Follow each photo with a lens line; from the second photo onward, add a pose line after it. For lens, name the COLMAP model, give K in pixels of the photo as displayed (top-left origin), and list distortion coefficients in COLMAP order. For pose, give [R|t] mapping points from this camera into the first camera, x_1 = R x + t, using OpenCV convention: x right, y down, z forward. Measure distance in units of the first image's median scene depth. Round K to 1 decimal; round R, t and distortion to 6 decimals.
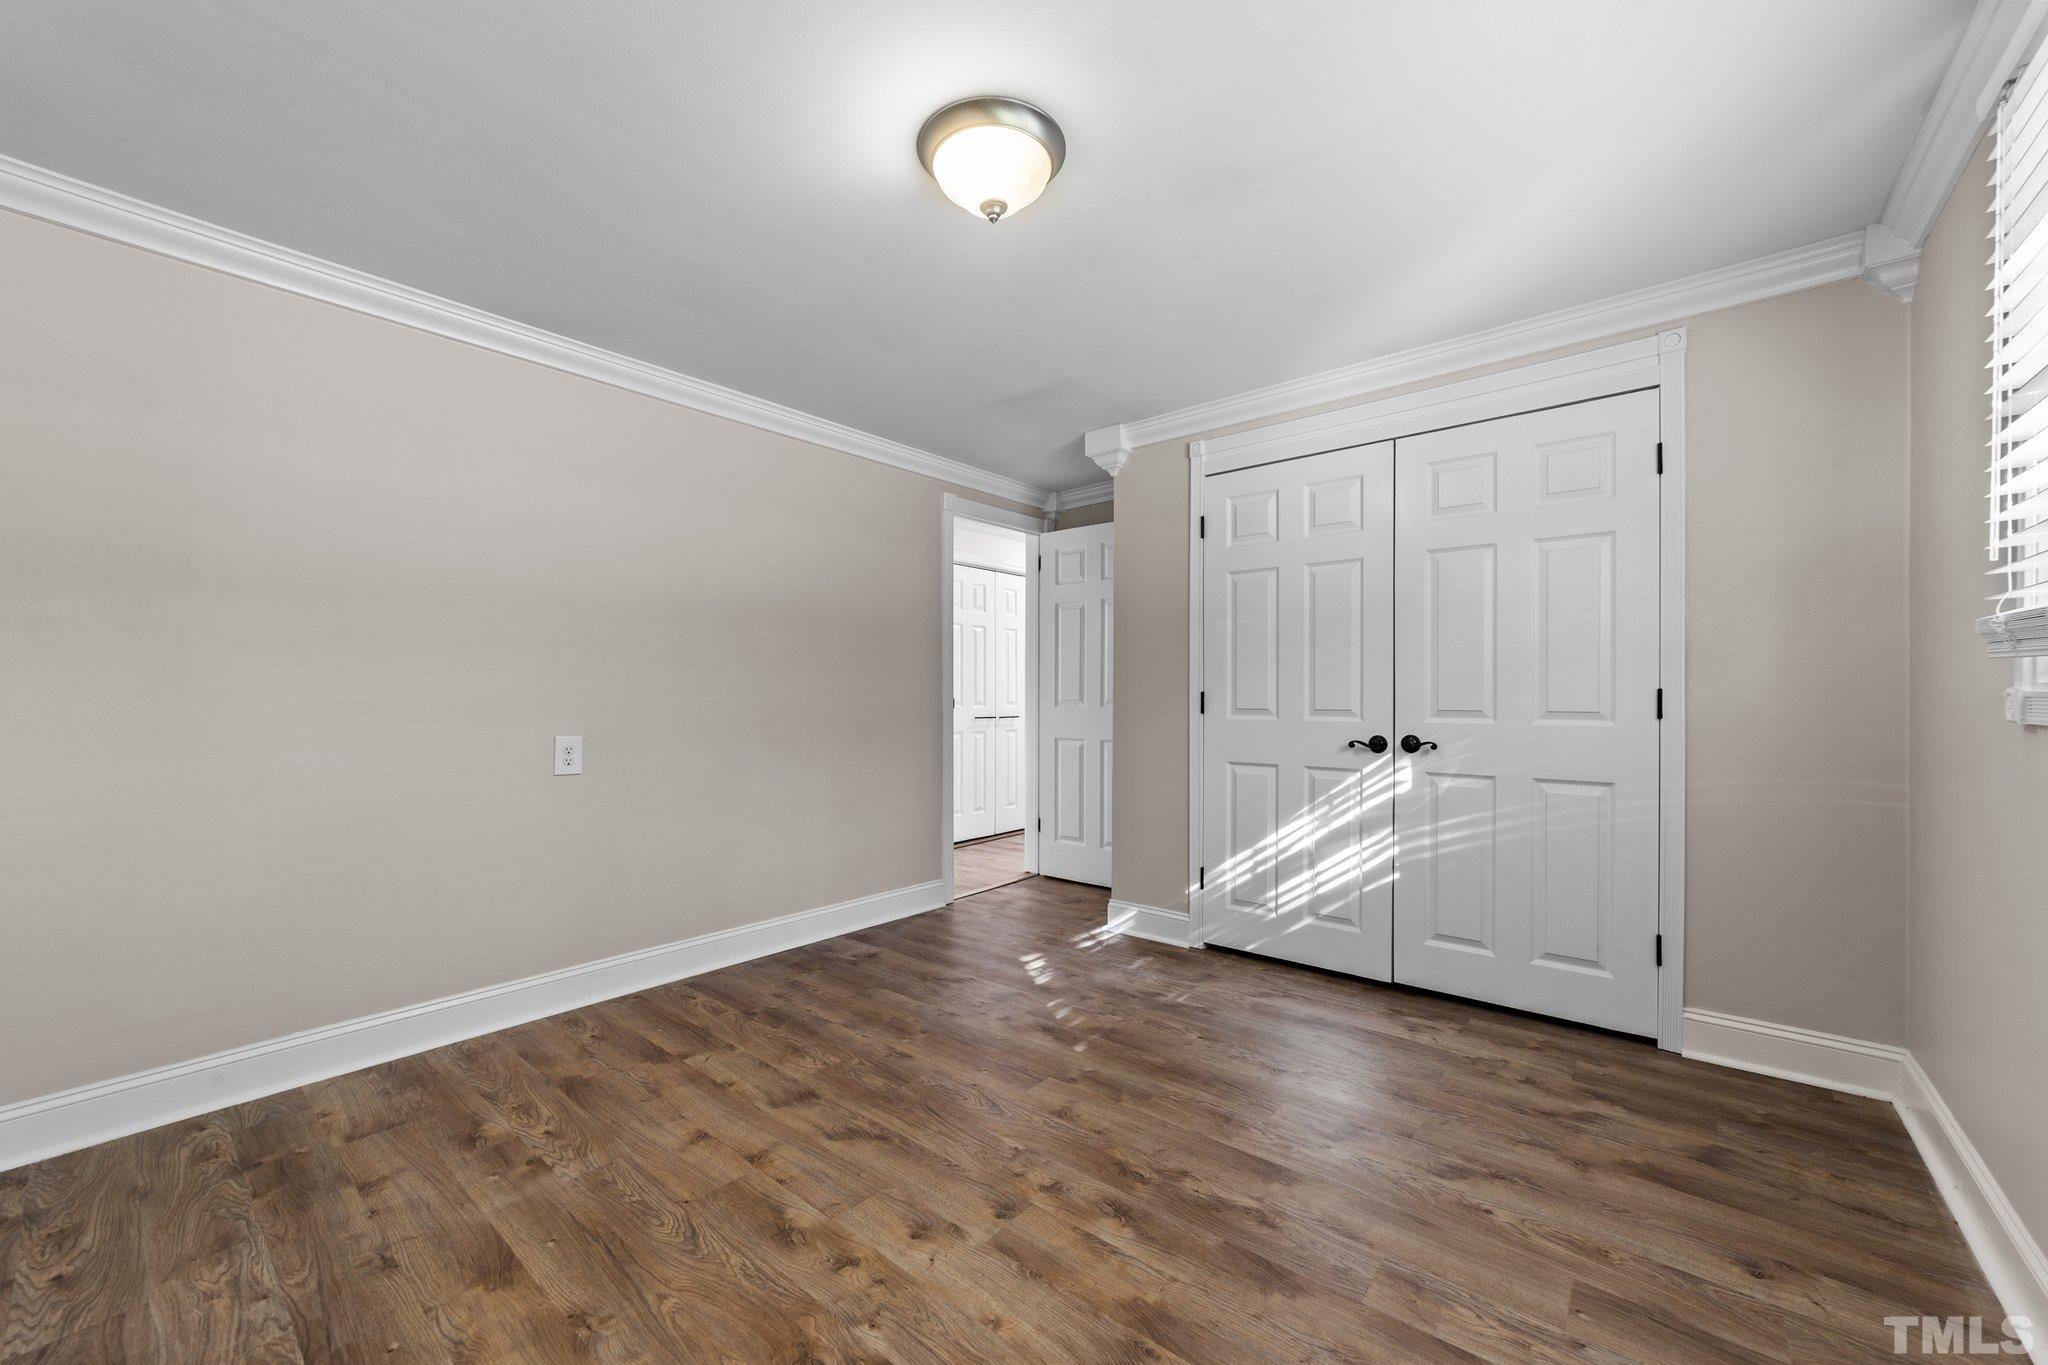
lens RADIAL K [[791.1, 0, 1023.6], [0, 791.1, 701.1], [0, 0, 1]] dist [-0.016894, 0.008401]
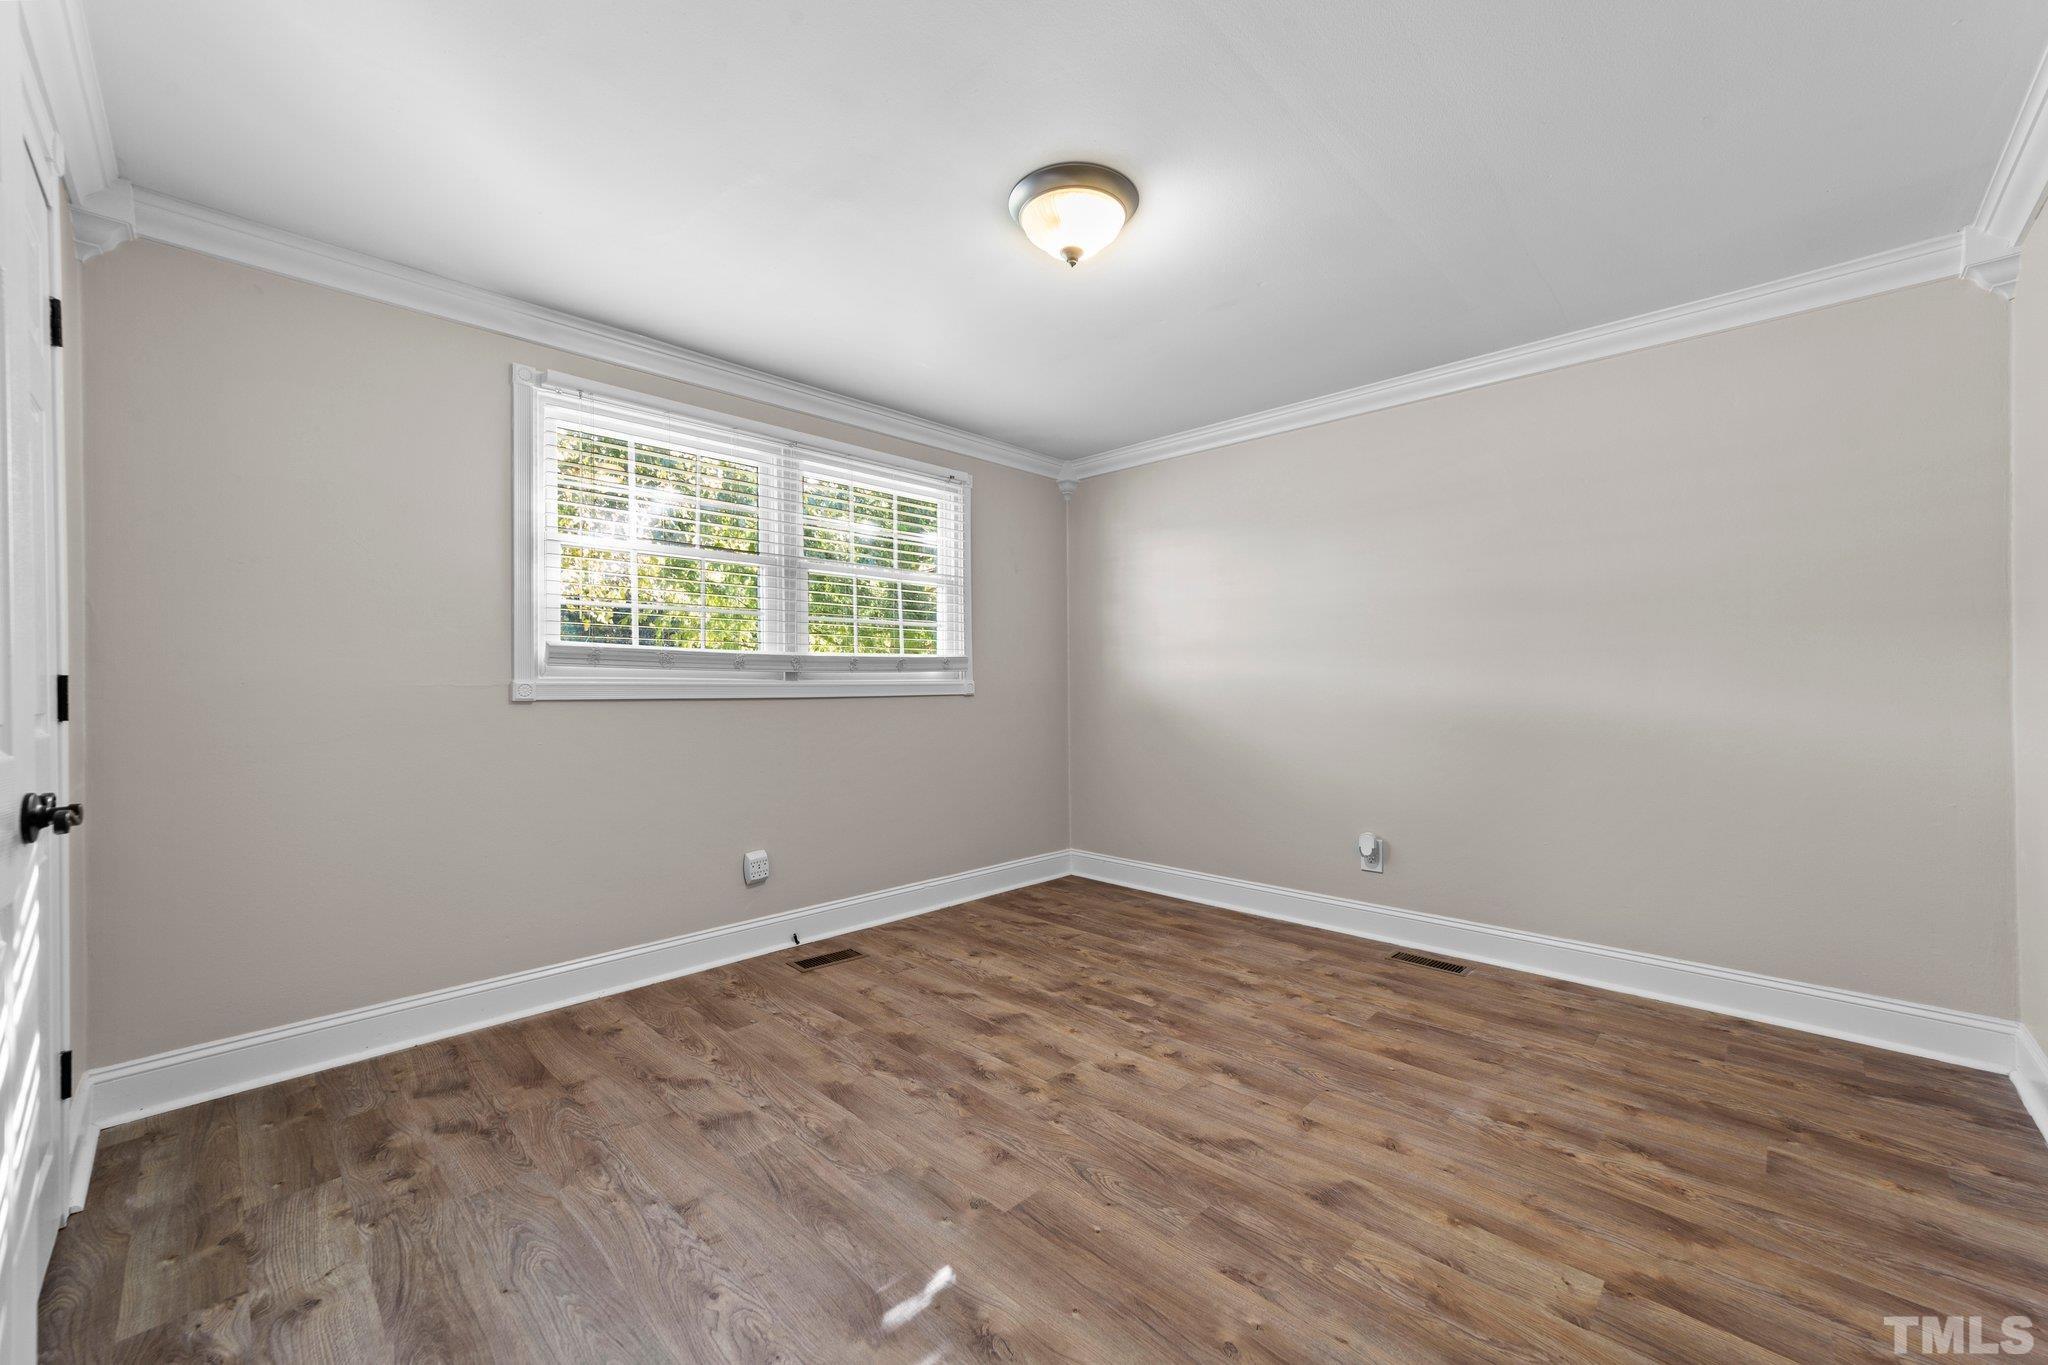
lens RADIAL K [[791.1, 0, 1023.6], [0, 791.1, 701.1], [0, 0, 1]] dist [-0.016894, 0.008401]
pose [[-0.996794, 0.006263, 0.079761, -0.052573], [0.008305, 0.999646, 0.025292, -0.005966], [-0.079575, 0.025873, -0.996493, 2.051617]]
